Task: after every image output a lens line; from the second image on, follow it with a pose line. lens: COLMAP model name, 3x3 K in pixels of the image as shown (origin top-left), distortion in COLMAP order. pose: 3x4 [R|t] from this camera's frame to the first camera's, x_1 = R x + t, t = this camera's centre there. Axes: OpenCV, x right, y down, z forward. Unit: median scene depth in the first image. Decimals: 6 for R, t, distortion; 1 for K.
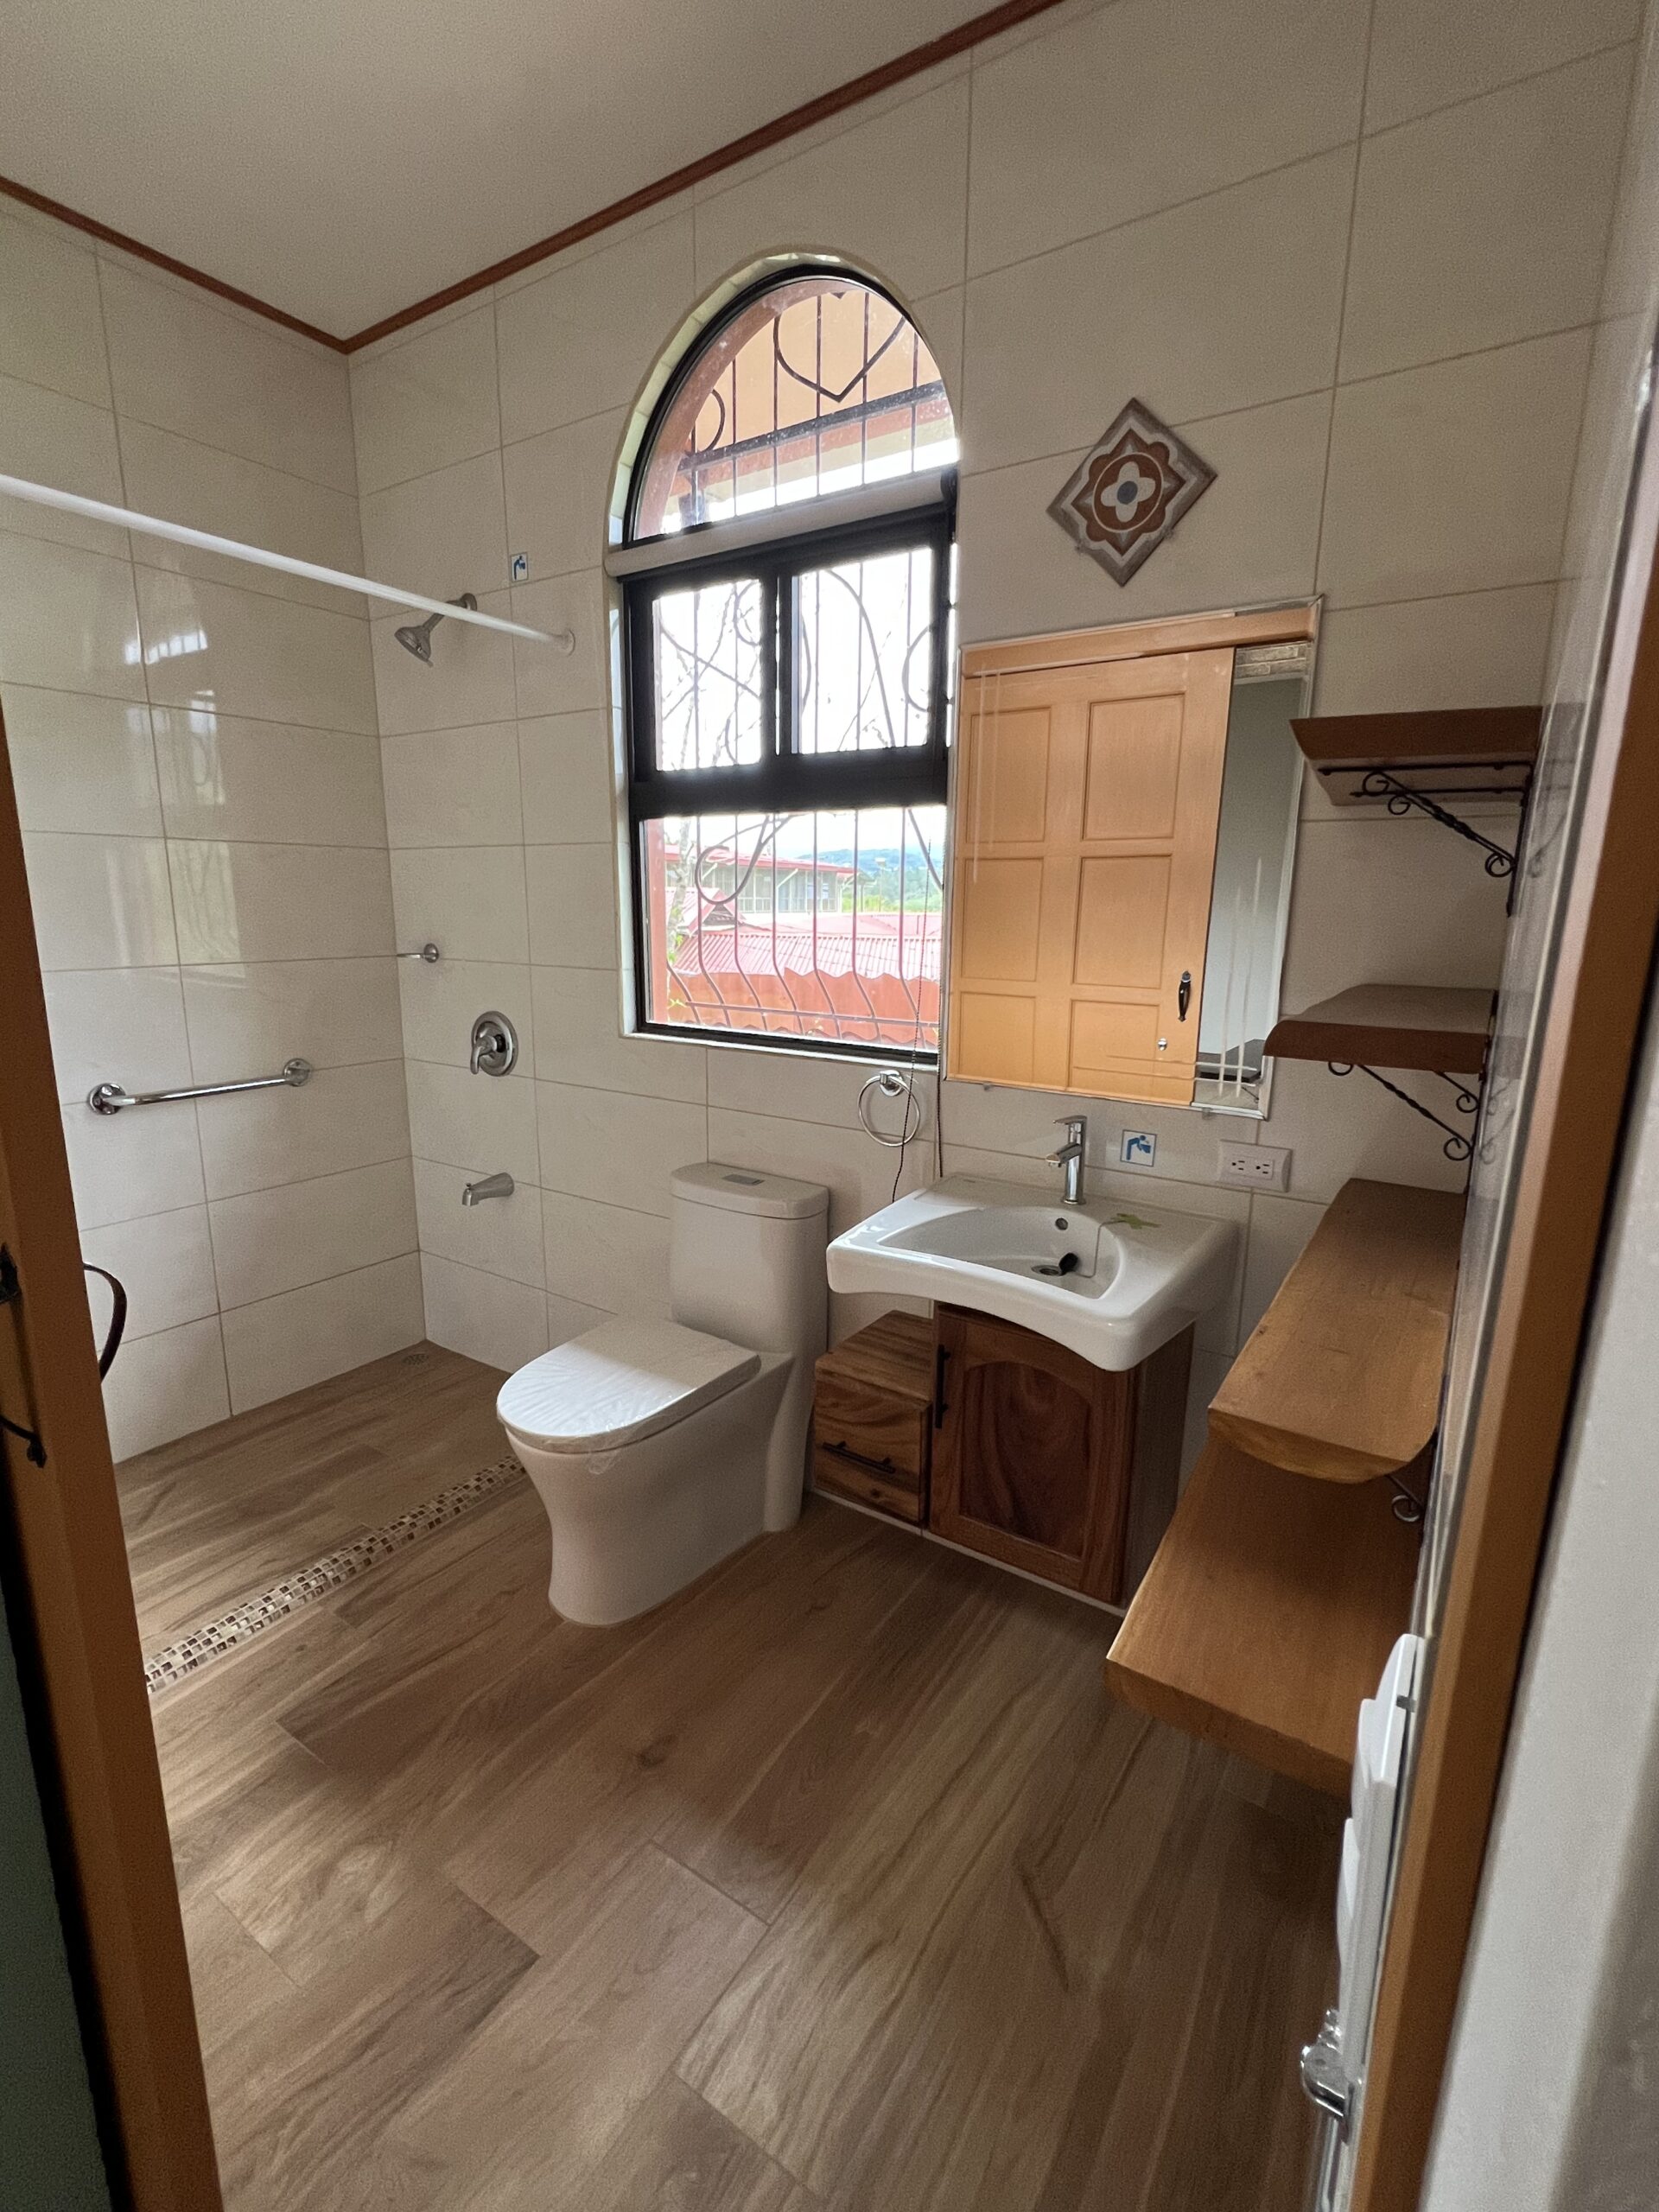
lens RADIAL K [[1012.4, 0, 826.6], [0, 1012.4, 1096.5], [0, 0, 1]] dist [-0.002502, 0.000980]
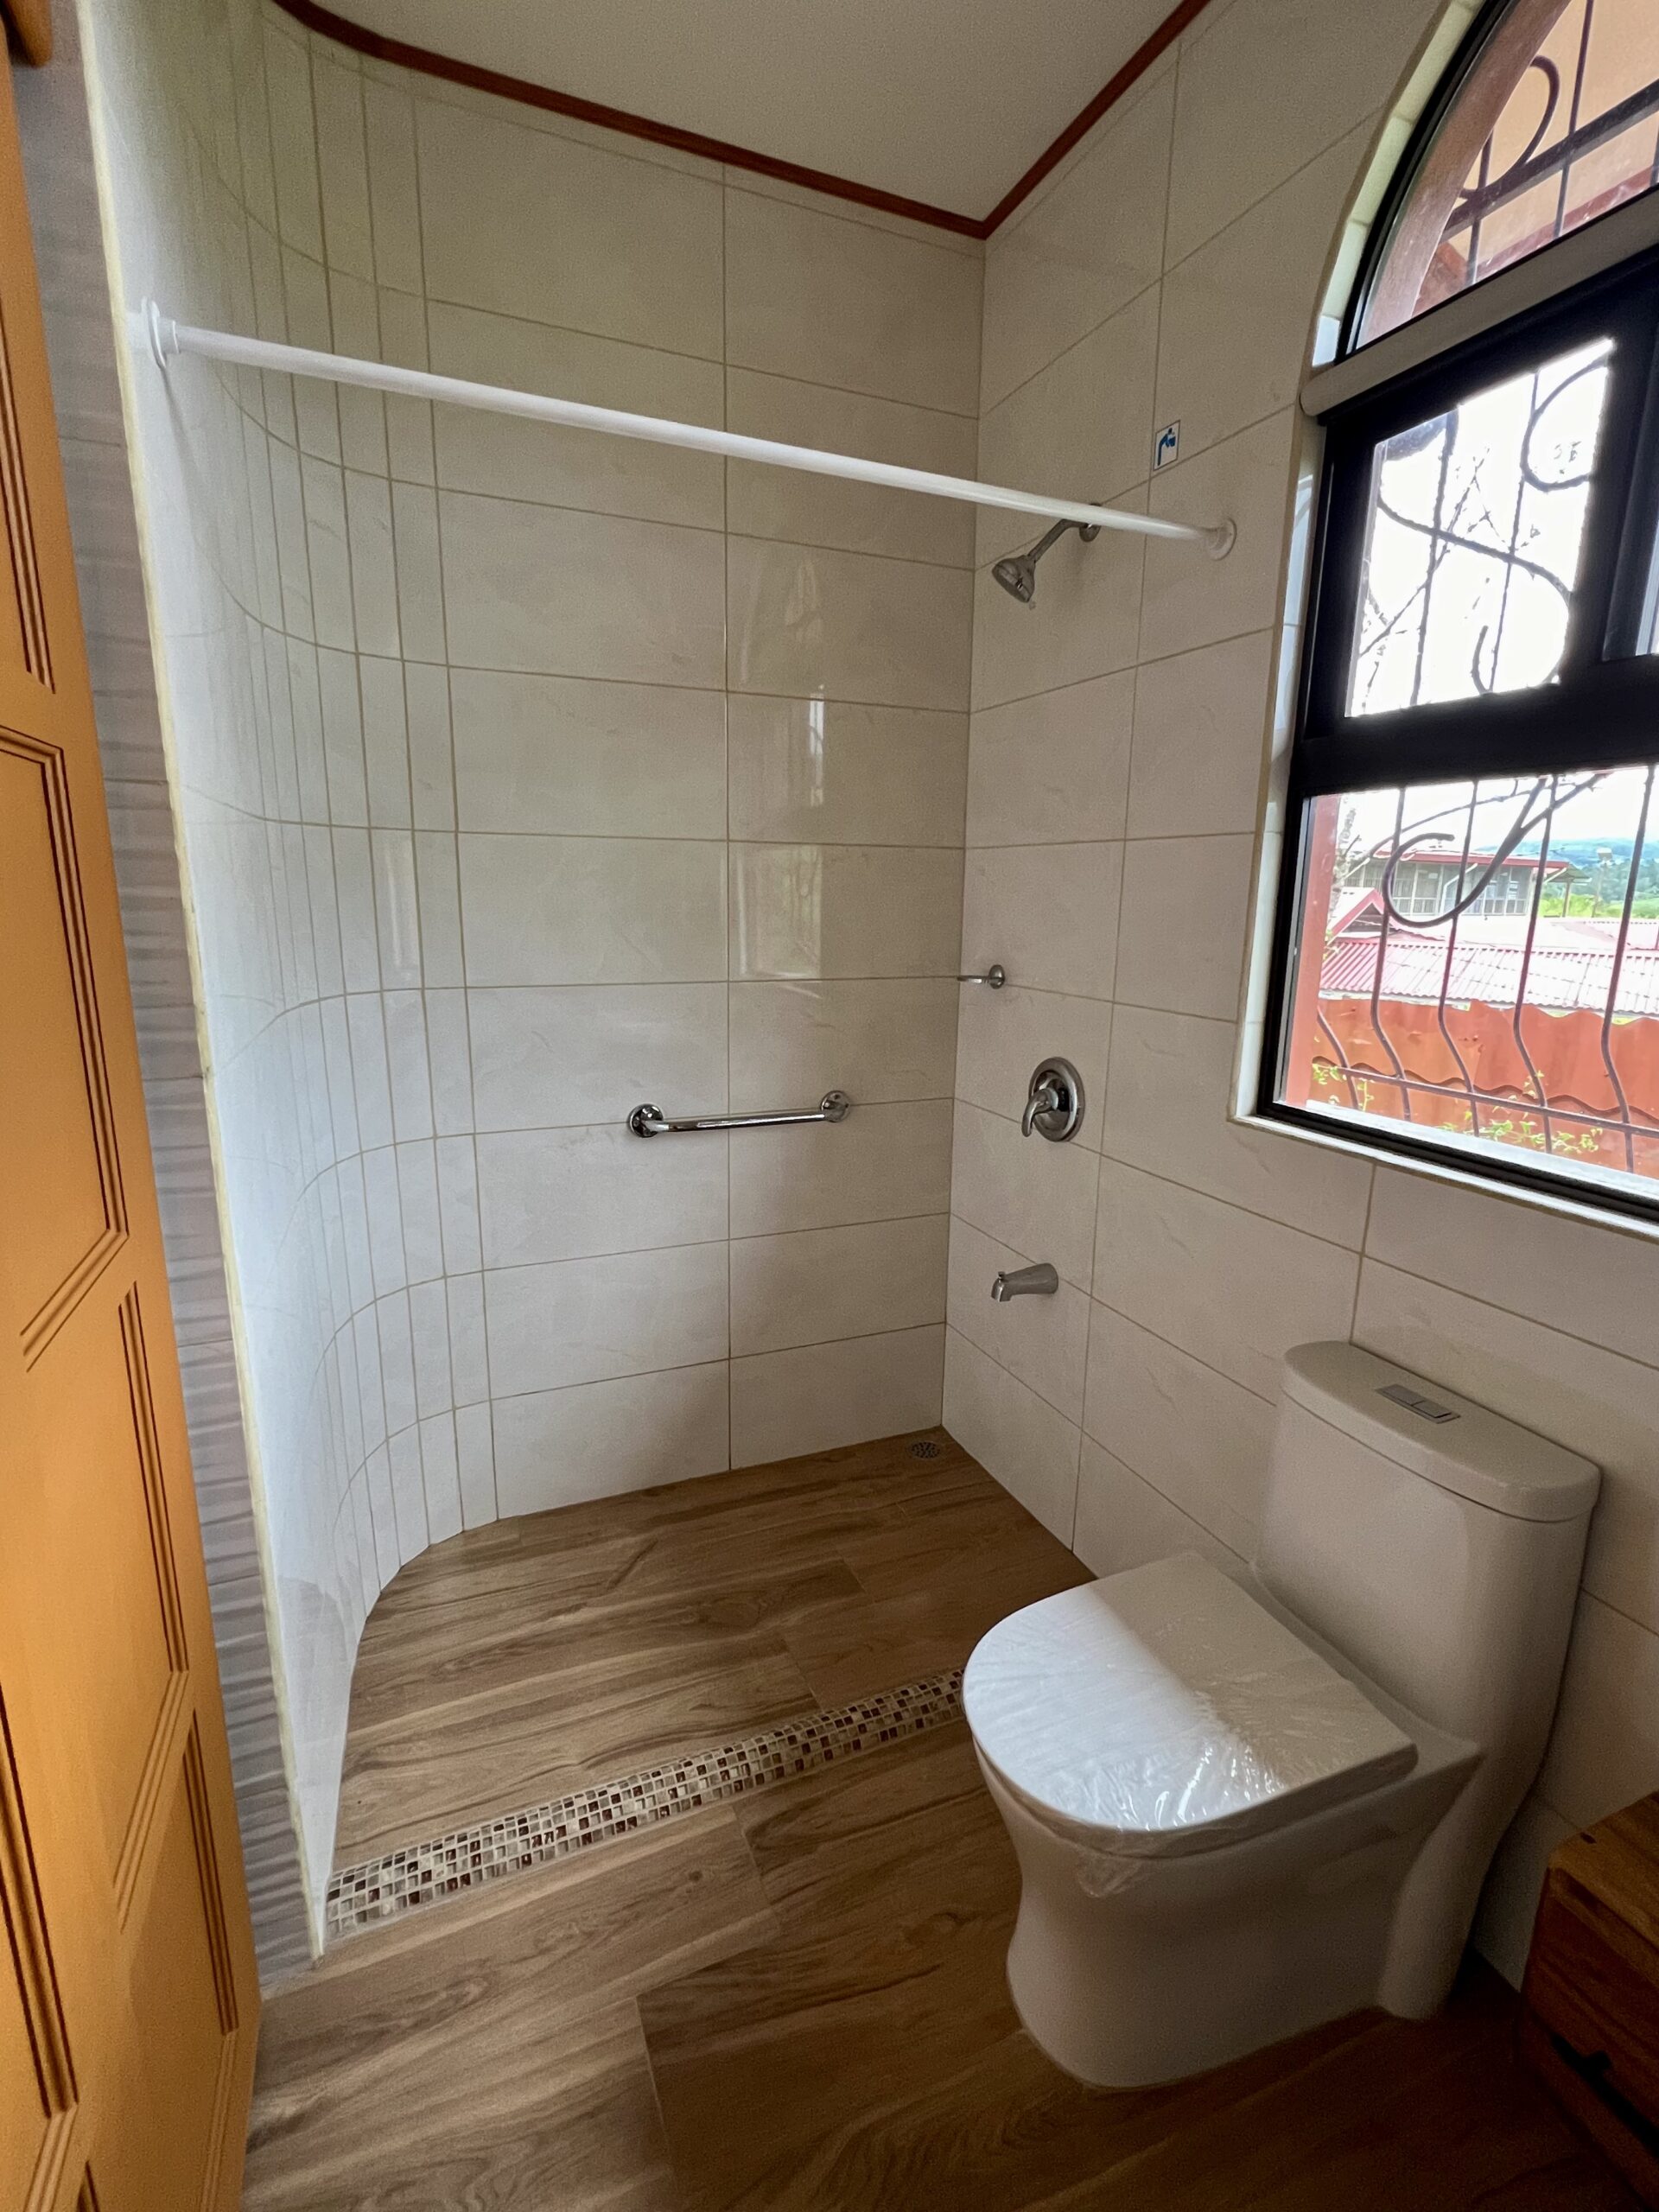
lens RADIAL K [[1012.4, 0, 807.4], [0, 1012.4, 1108.6], [0, 0, 1]] dist [-0.002502, 0.000980]
pose [[0.826176, 0.120029, -0.550478, -0.066076], [-0.112955, 0.992493, 0.046881, -0.067489], [0.551973, 0.023448, 0.833532, 0.282896]]
